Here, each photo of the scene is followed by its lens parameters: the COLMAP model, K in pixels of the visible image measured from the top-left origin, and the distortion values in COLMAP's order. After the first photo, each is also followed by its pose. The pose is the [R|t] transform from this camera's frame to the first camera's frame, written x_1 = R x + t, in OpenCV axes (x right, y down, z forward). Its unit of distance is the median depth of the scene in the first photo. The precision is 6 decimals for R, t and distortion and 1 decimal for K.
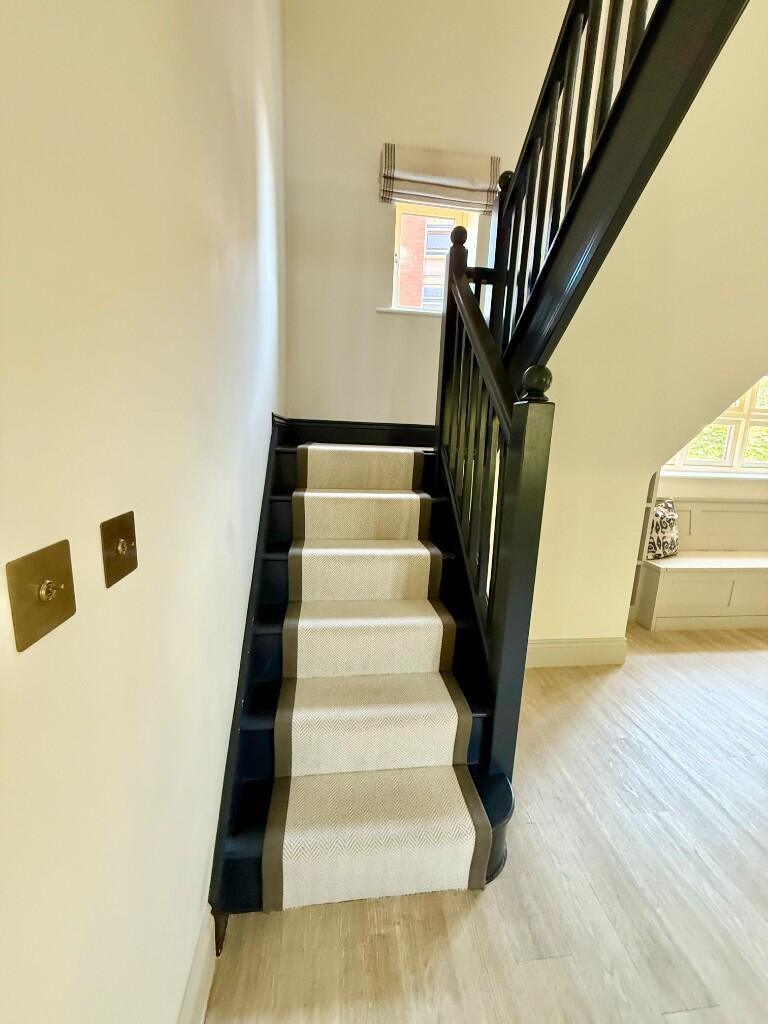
lens RADIAL K [[406.9, 0, 387.5], [0, 406.9, 509.2], [0, 0, 1]] dist [-0.001144, 0.000640]
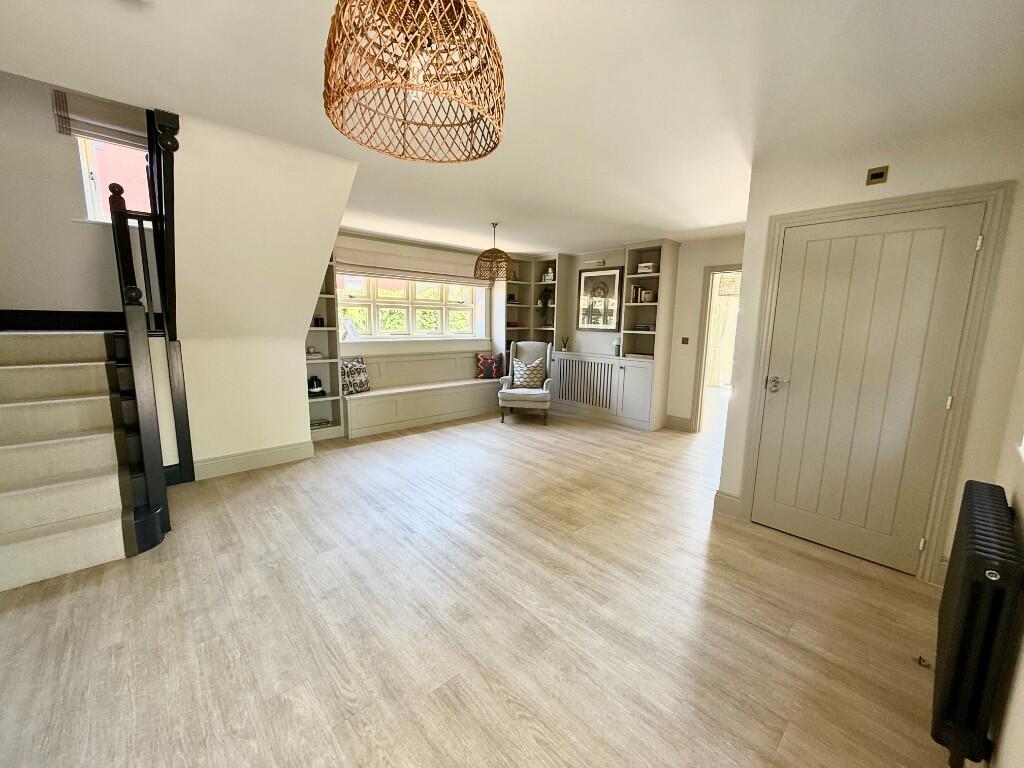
lens RADIAL K [[406.9, 0, 511.5], [0, 406.9, 383.3], [0, 0, 1]] dist [-0.001144, 0.000640]
pose [[0.813059, -0.114637, 0.570783, 0.350444], [0.122414, 0.992167, 0.024894, 0.151944], [-0.569165, 0.049632, 0.820724, -0.854636]]
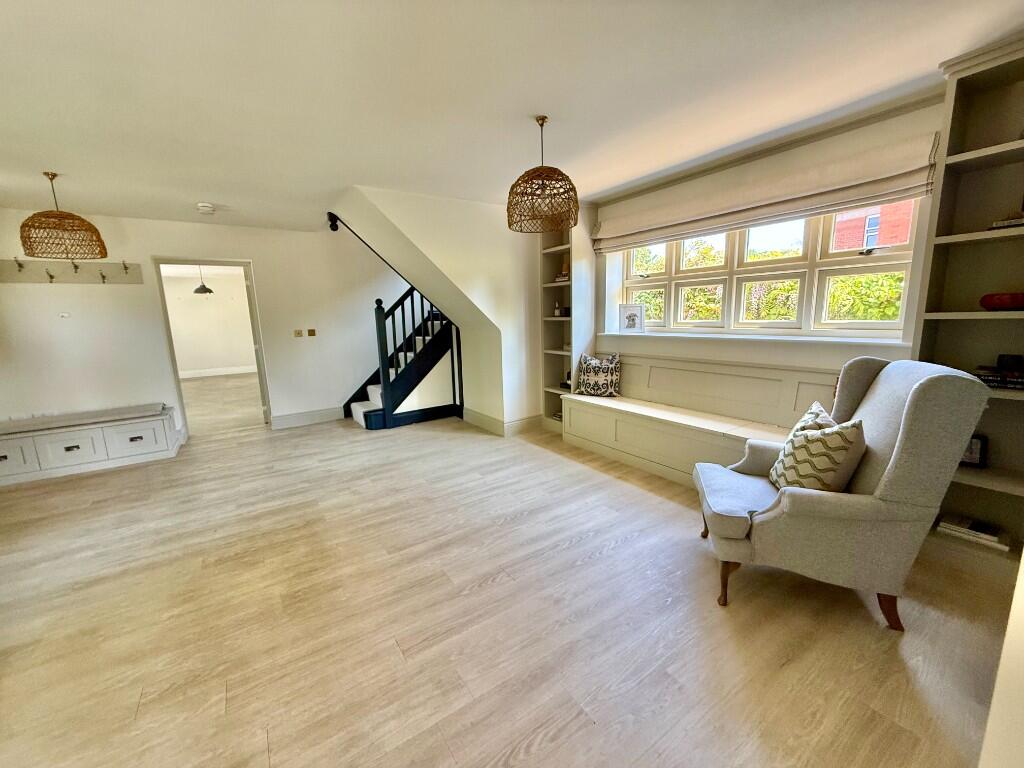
lens RADIAL K [[406.9, 0, 507.7], [0, 406.9, 383.6], [0, 0, 1]] dist [-0.001144, 0.000640]
pose [[0.444756, 0.101395, -0.889894, 2.289133], [-0.114345, 0.991869, 0.055867, 0.049602], [0.888323, 0.076908, 0.452734, 0.193825]]
